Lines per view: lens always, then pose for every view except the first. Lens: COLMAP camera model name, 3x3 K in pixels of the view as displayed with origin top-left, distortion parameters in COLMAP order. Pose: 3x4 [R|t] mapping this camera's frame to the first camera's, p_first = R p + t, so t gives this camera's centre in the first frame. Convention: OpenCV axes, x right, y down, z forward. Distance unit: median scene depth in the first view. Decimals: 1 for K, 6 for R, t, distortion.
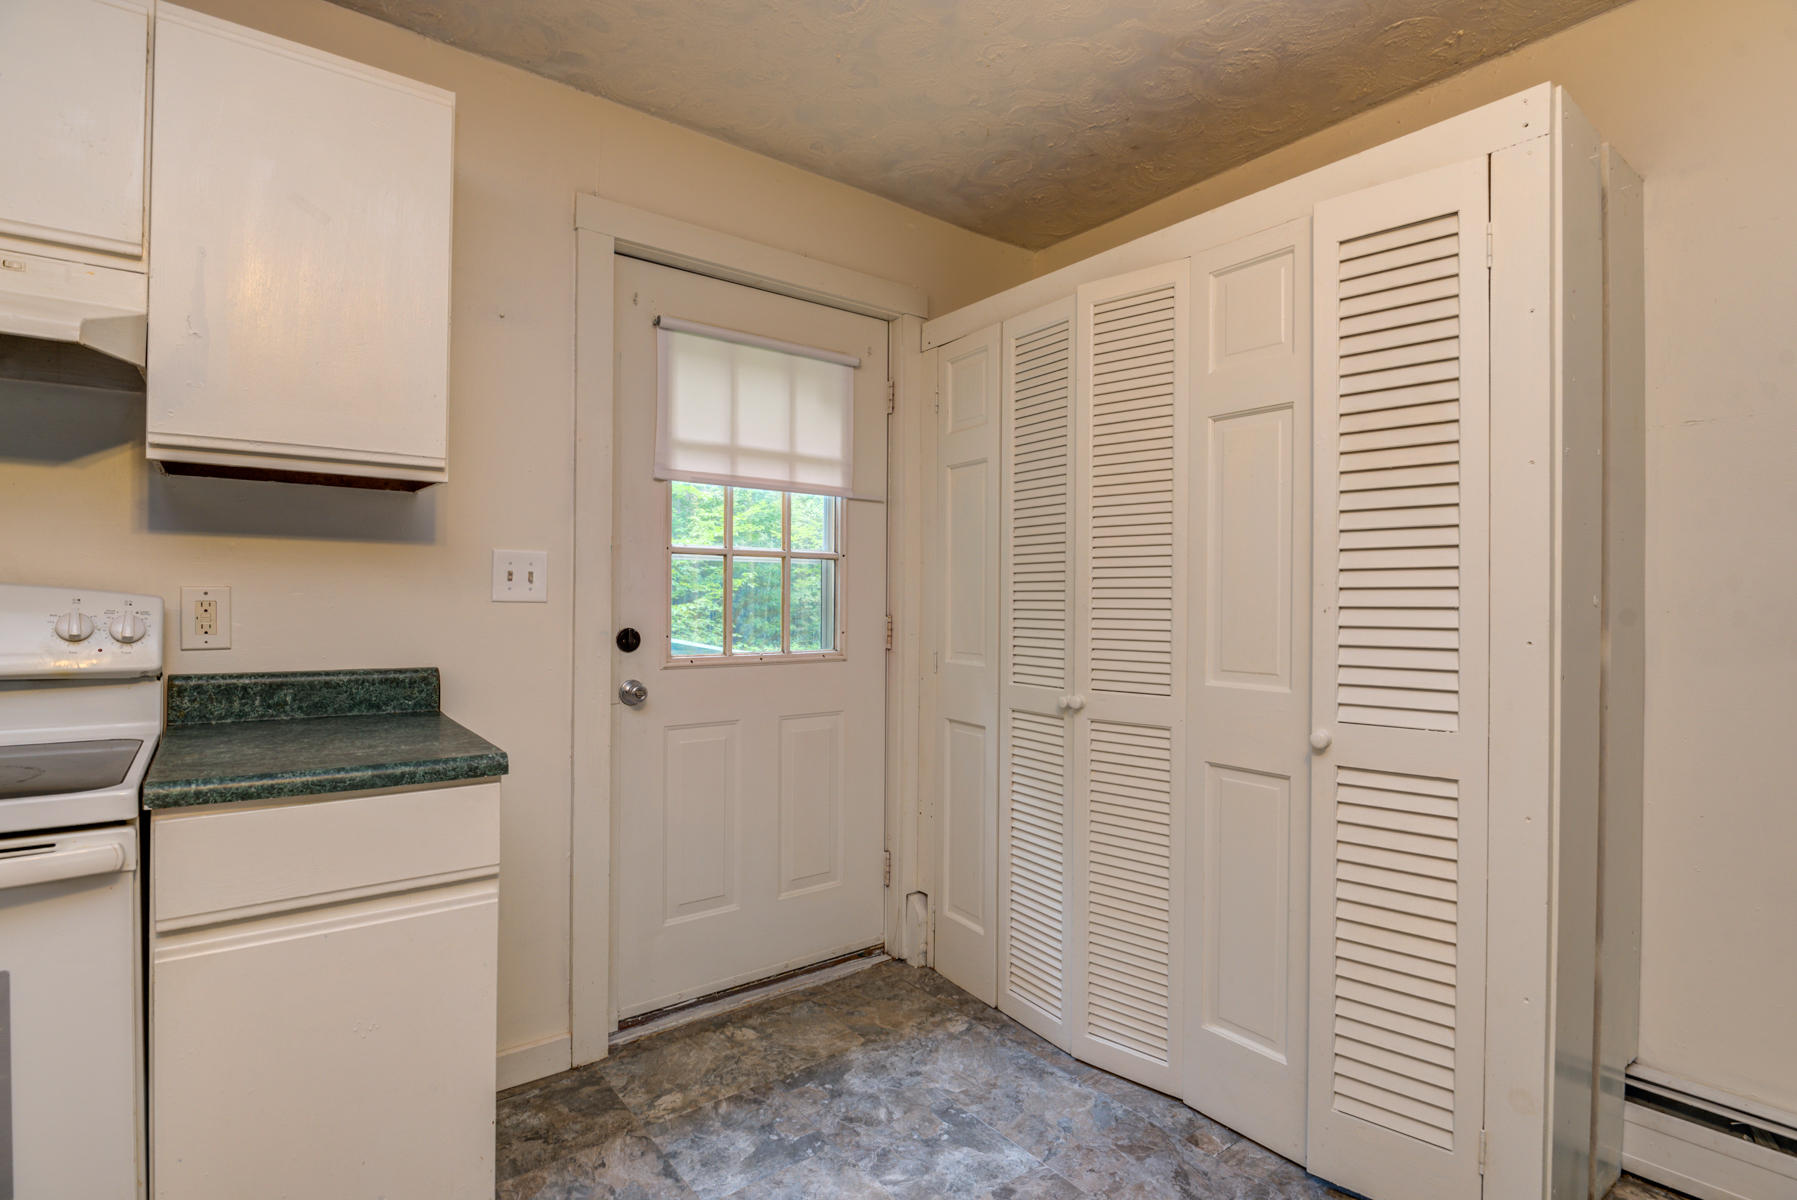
lens RADIAL K [[877.6, 0, 898.5], [0, 877.6, 600.0], [0, 0, 1]] dist [-0.001783, -0.000438]
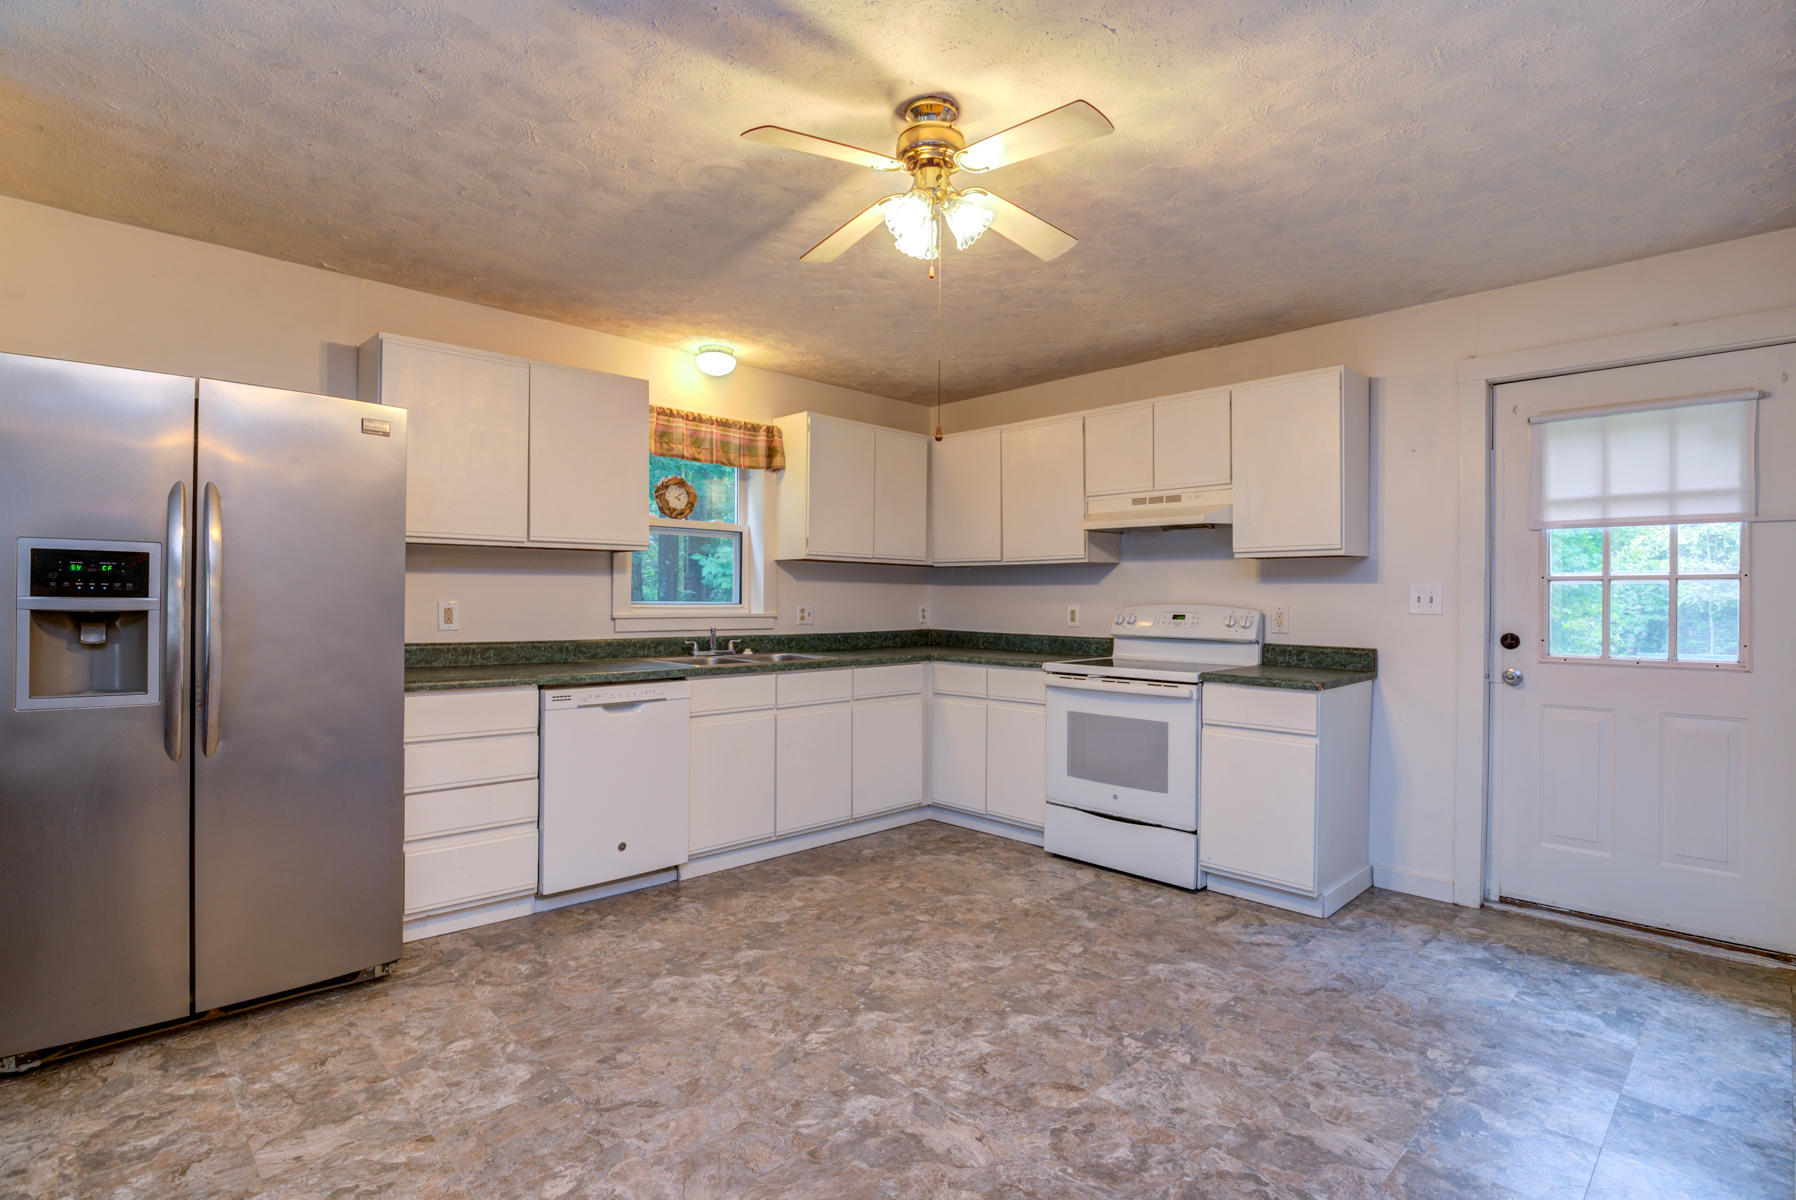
lens RADIAL K [[876.3, 0, 898.4], [0, 876.3, 603.0], [0, 0, 1]] dist [-0.017989, -0.002518]
pose [[0.109653, -0.001674, -0.993968, 1.035790], [-0.007433, 0.999969, -0.002504, -0.006923], [0.993942, 0.007662, 0.109638, -0.184568]]
